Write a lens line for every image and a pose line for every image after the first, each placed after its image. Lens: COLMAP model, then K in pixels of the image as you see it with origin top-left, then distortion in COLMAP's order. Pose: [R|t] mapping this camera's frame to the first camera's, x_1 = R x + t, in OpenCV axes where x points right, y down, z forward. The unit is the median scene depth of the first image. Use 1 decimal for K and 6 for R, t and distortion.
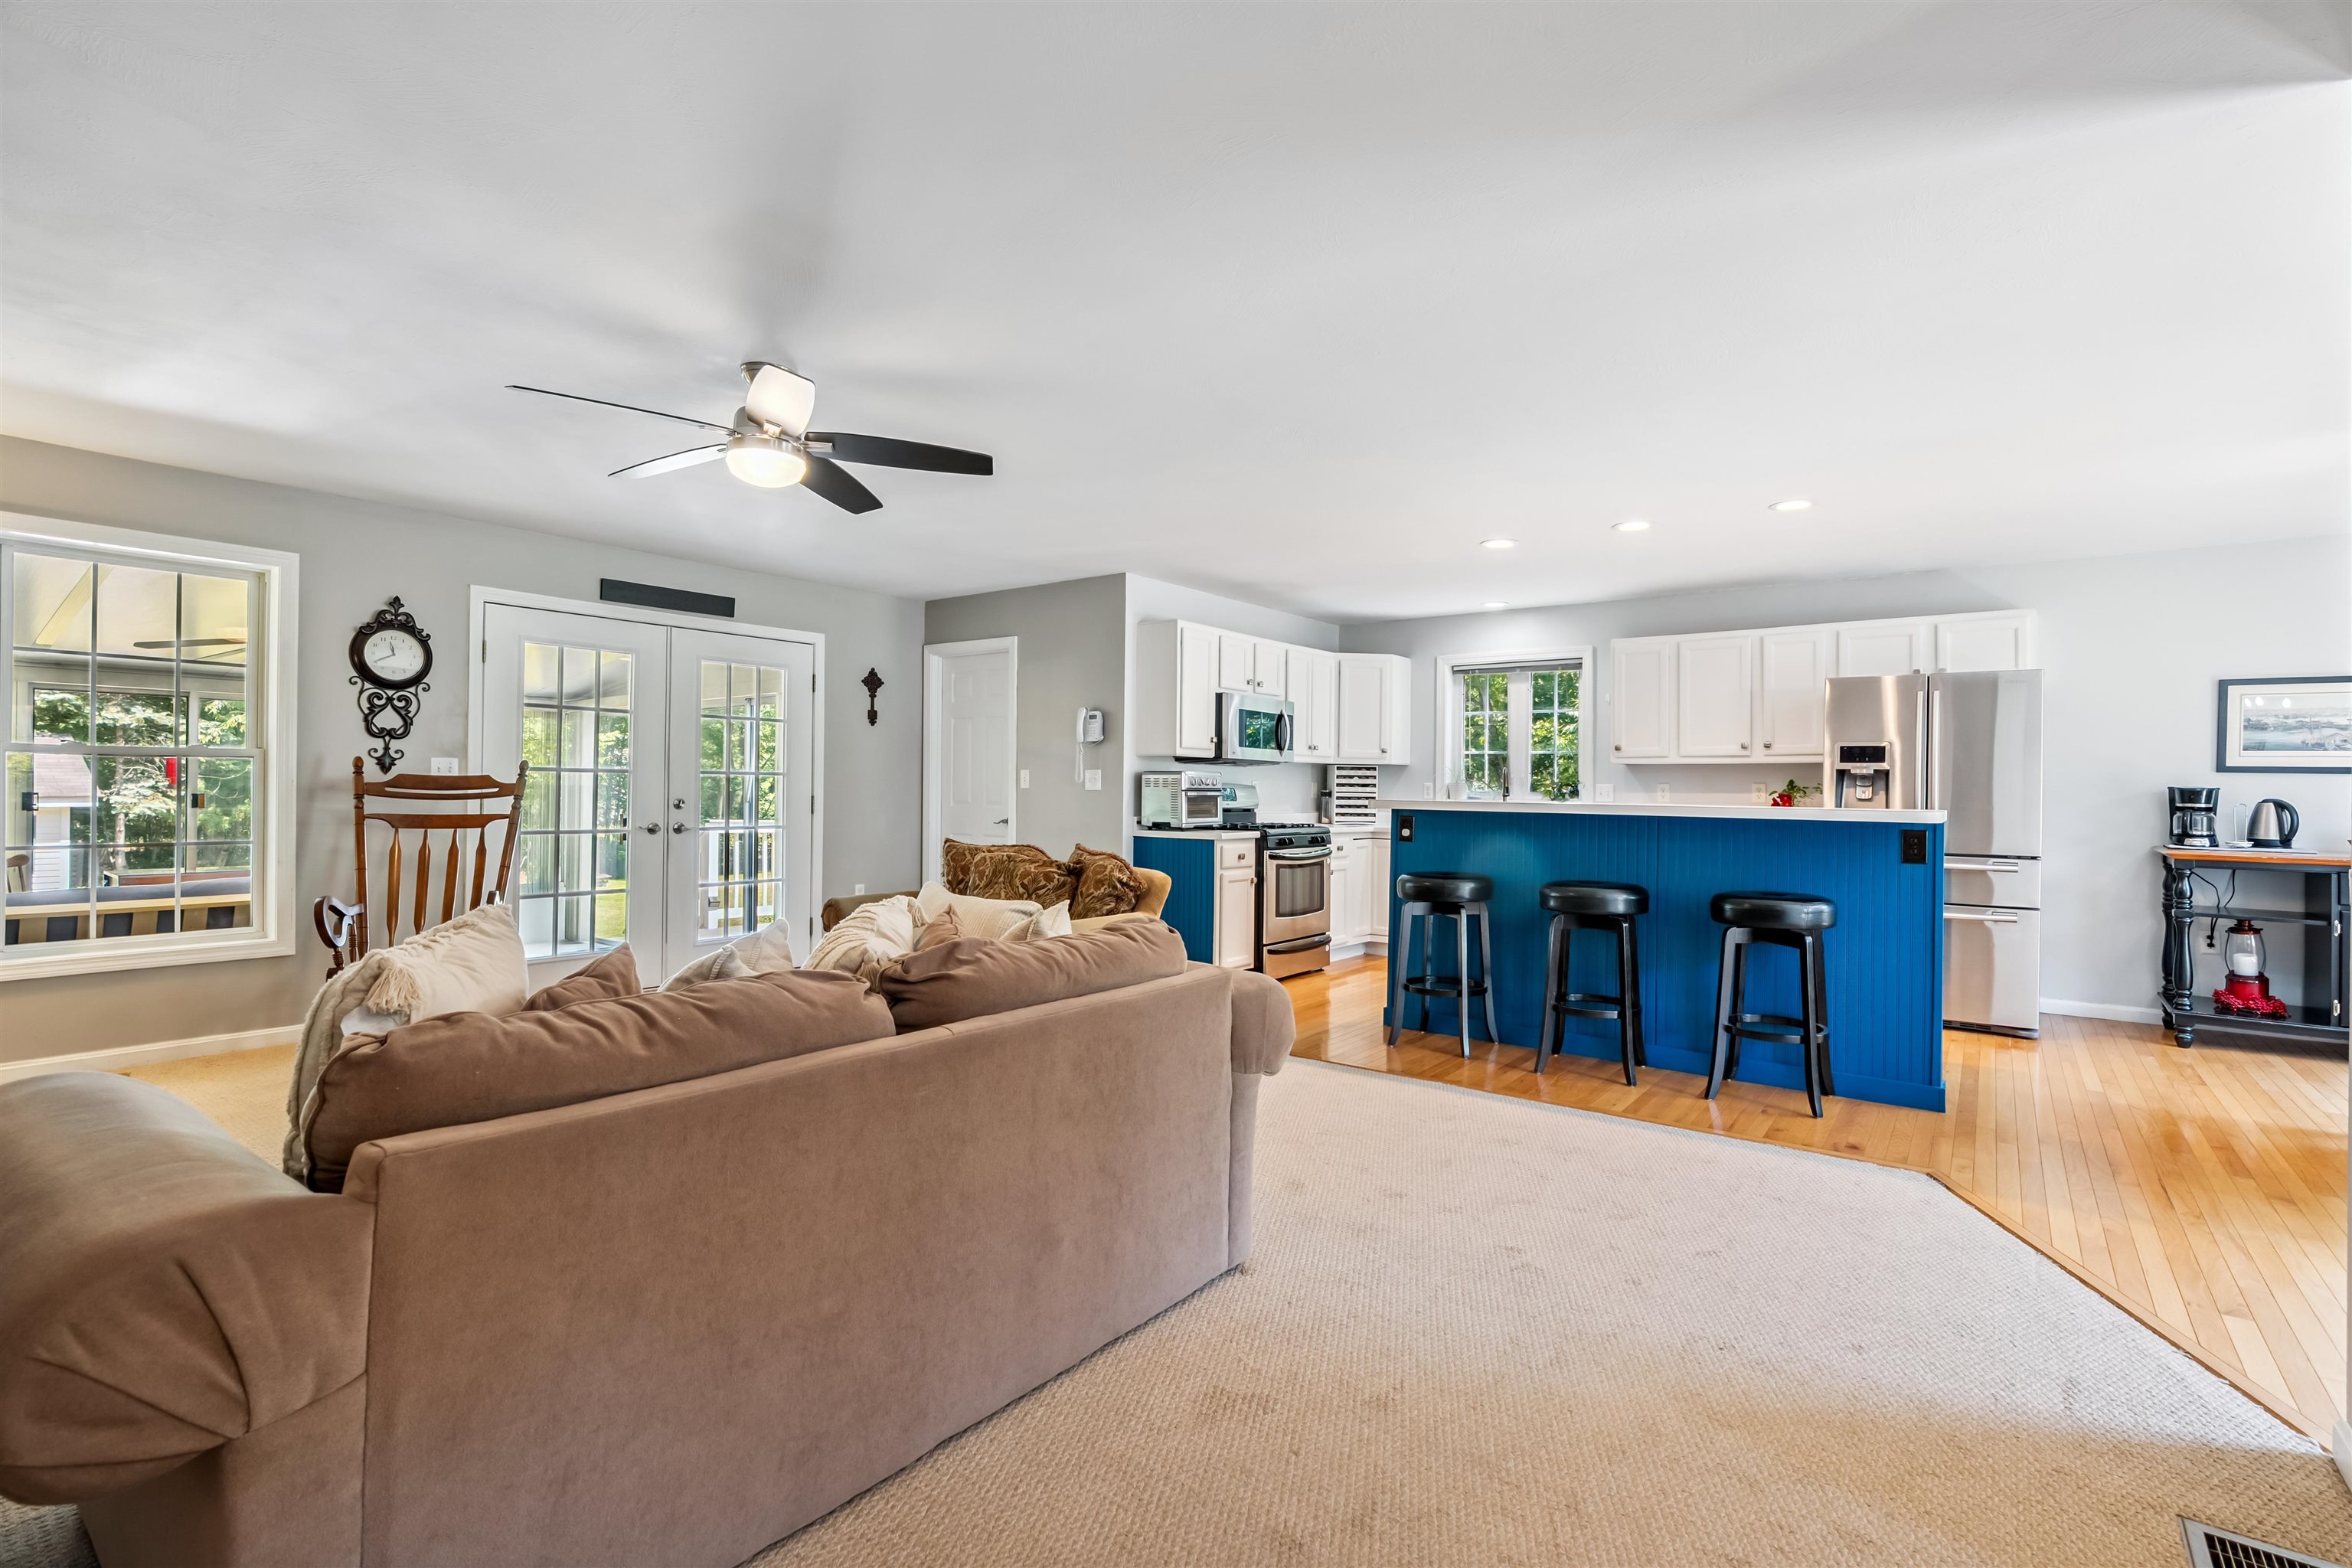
lens RADIAL K [[1085.6, 0, 1176.0], [0, 1085.6, 784.0], [0, 0, 1]] dist [-0.002539, 0.000297]
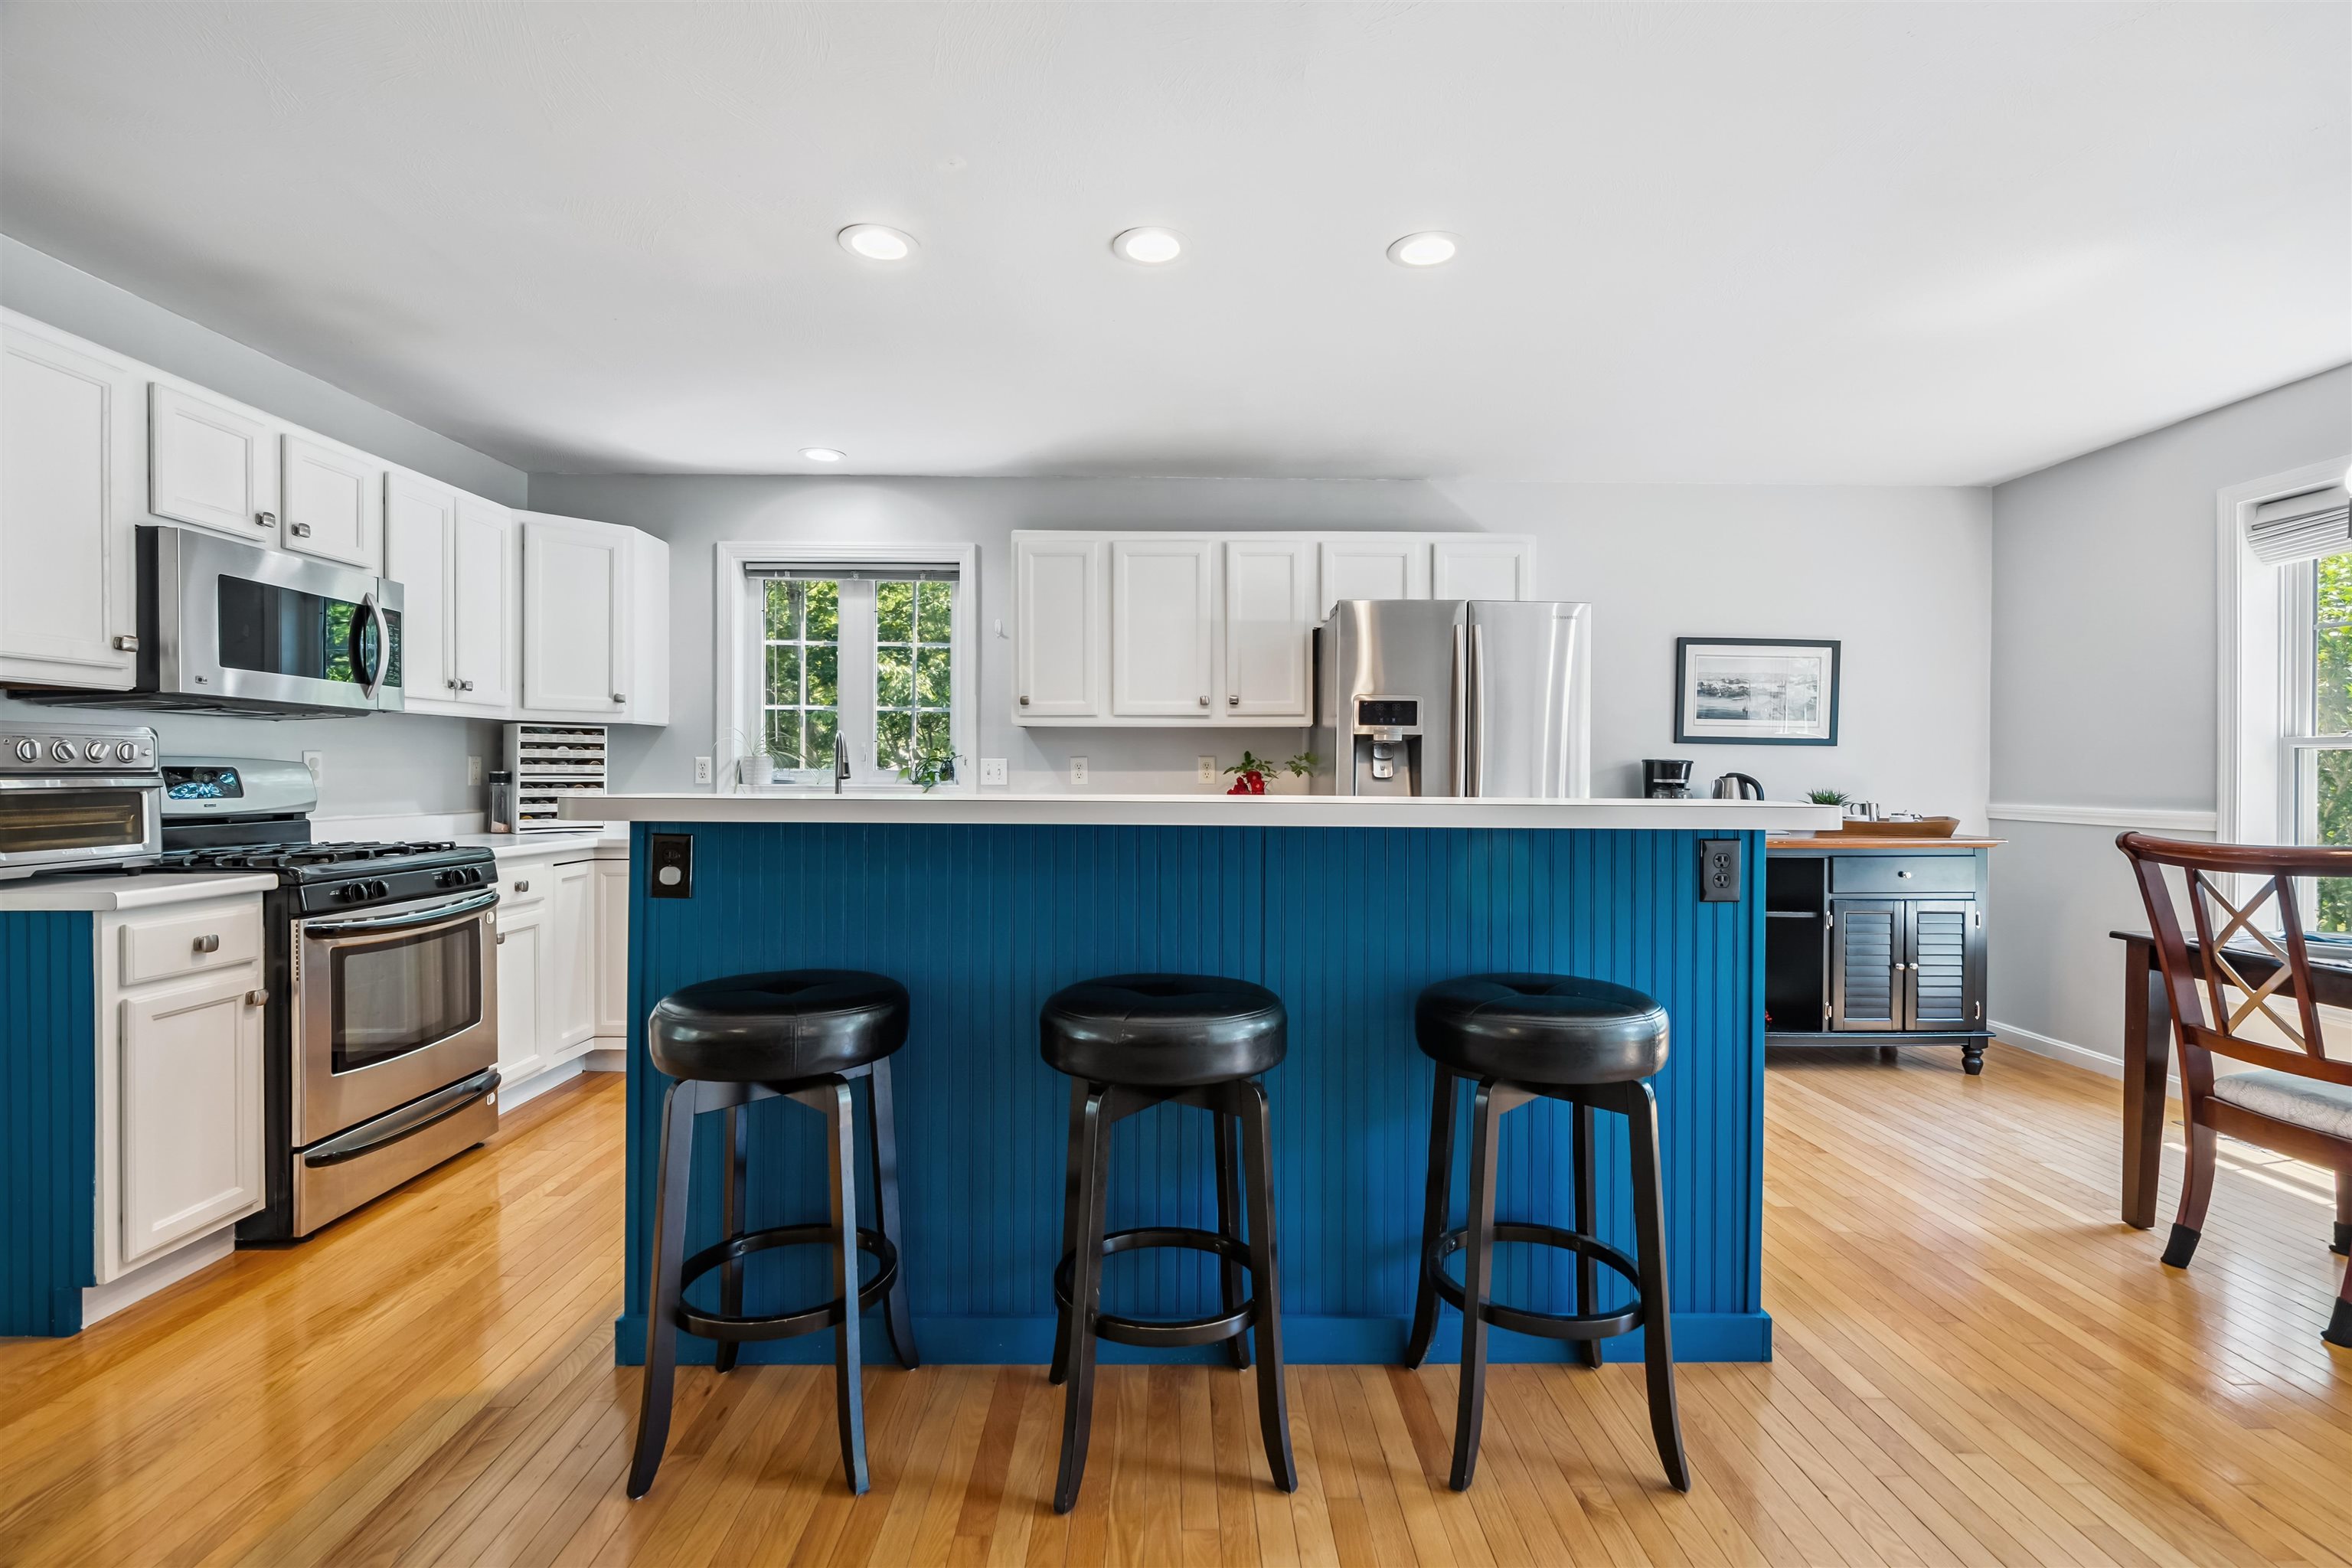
lens RADIAL K [[1063.0, 0, 1184.0], [0, 1063.0, 778.4], [0, 0, 1]] dist [-0.008427, -0.000053]
pose [[0.783508, -0.011617, 0.621273, 0.094743], [0.002485, 0.999876, 0.015563, 0.002769], [-0.621377, -0.010649, 0.783440, 0.464369]]
